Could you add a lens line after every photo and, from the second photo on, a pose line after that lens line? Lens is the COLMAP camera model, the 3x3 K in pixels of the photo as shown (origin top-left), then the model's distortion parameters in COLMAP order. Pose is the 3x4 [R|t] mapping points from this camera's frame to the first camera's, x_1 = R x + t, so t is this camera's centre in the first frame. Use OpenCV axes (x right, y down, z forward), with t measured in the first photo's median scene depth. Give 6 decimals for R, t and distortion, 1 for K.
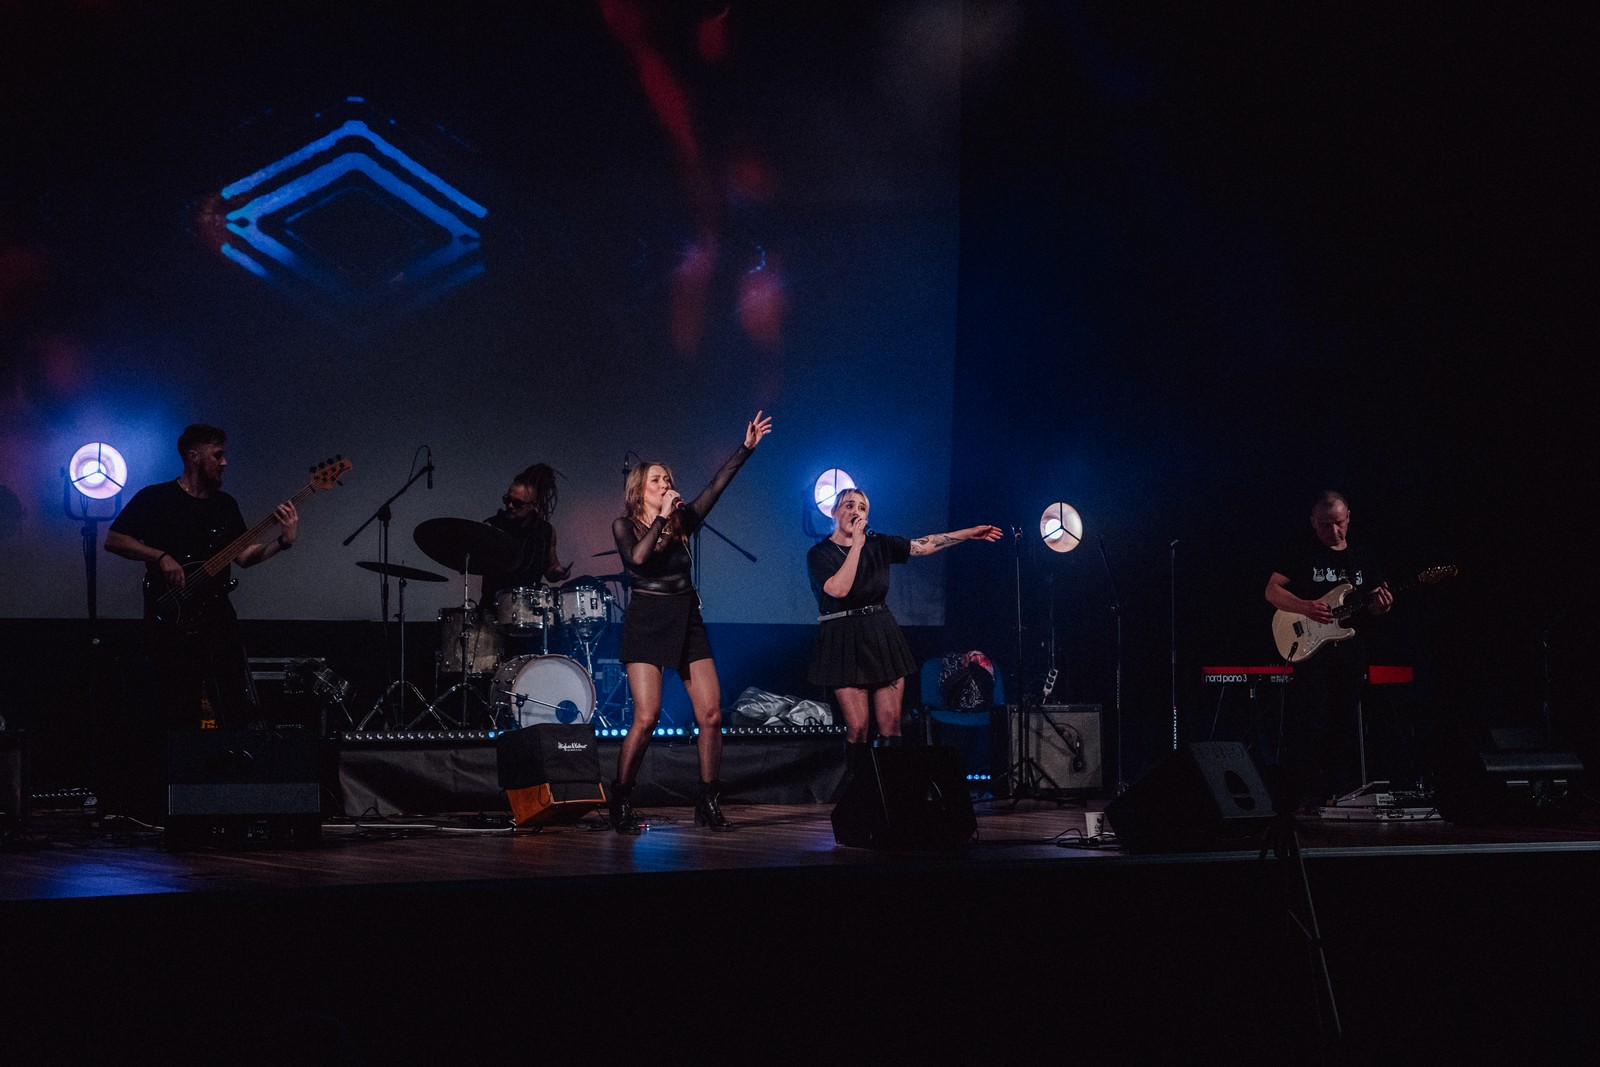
lens RADIAL K [[3070.2, 0, 791.7], [0, 3070.2, 534.3], [0, 0, 1]] dist [0.038121, 0.000000]
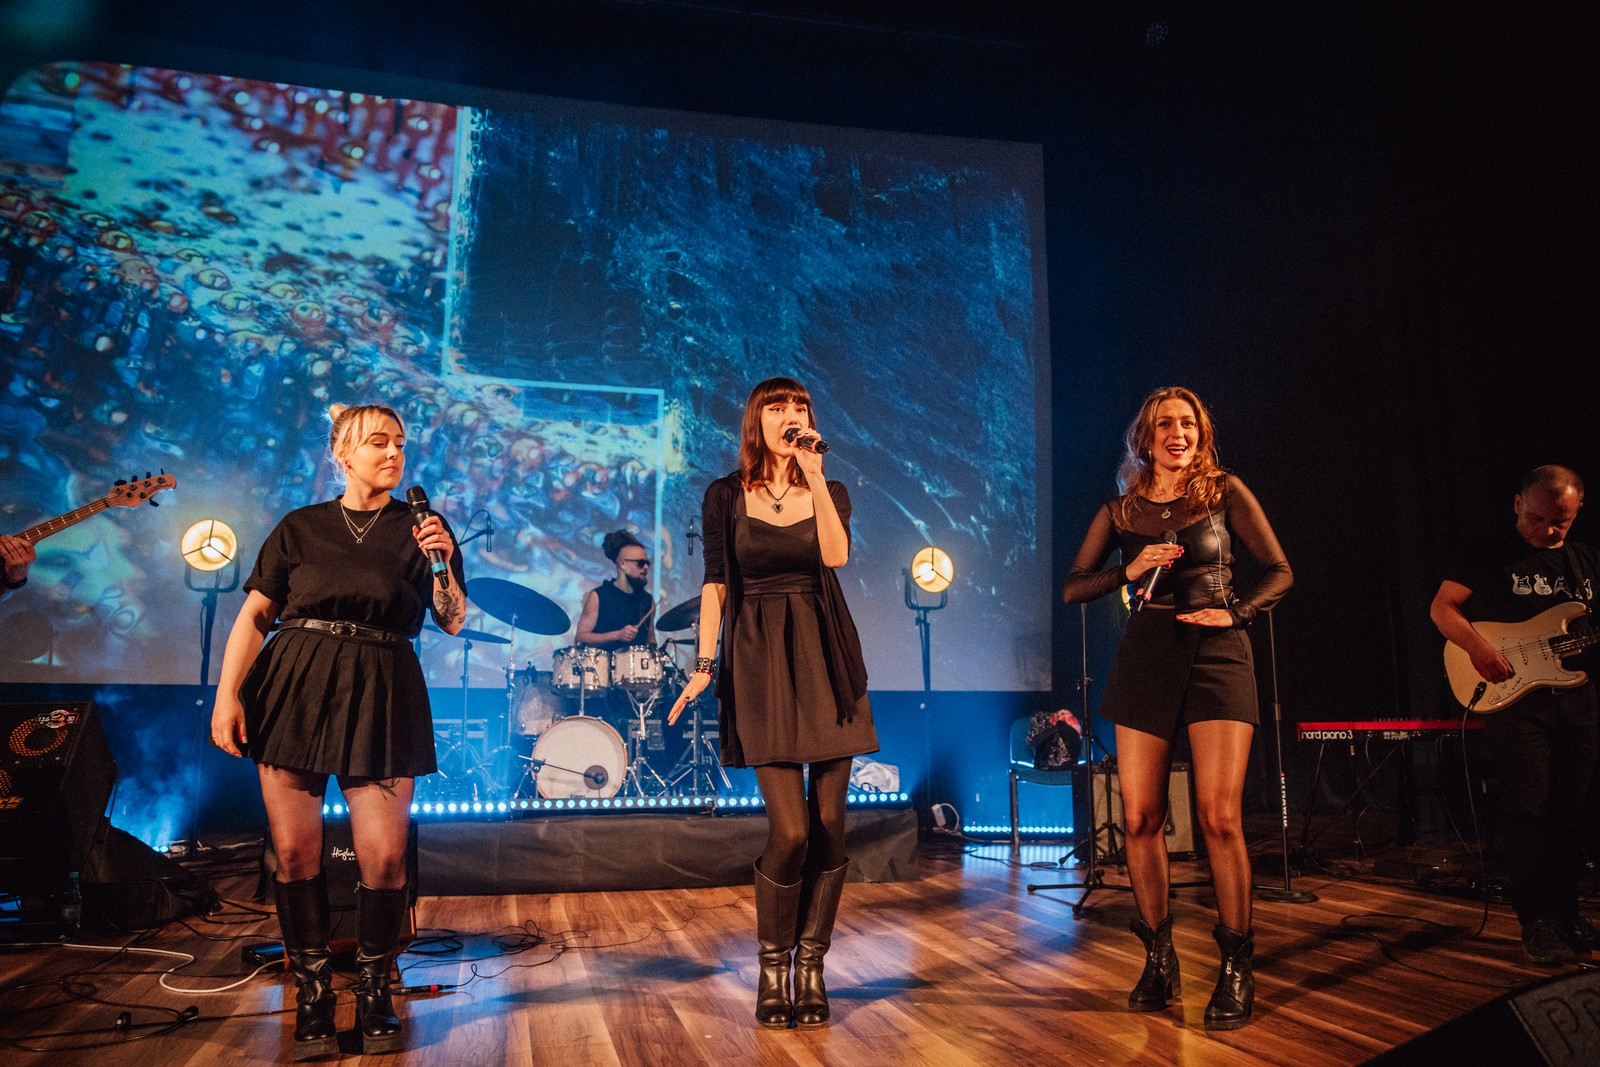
lens RADIAL K [[1135.2, 0, 806.6], [0, 1135.2, 550.2], [0, 0, 1]] dist [-0.078377, -0.002586]
pose [[0.976953, -0.035896, -0.210413, 0.064411], [0.013558, 0.994203, -0.106657, 0.026324], [0.213022, 0.101346, 0.971777, 0.670636]]
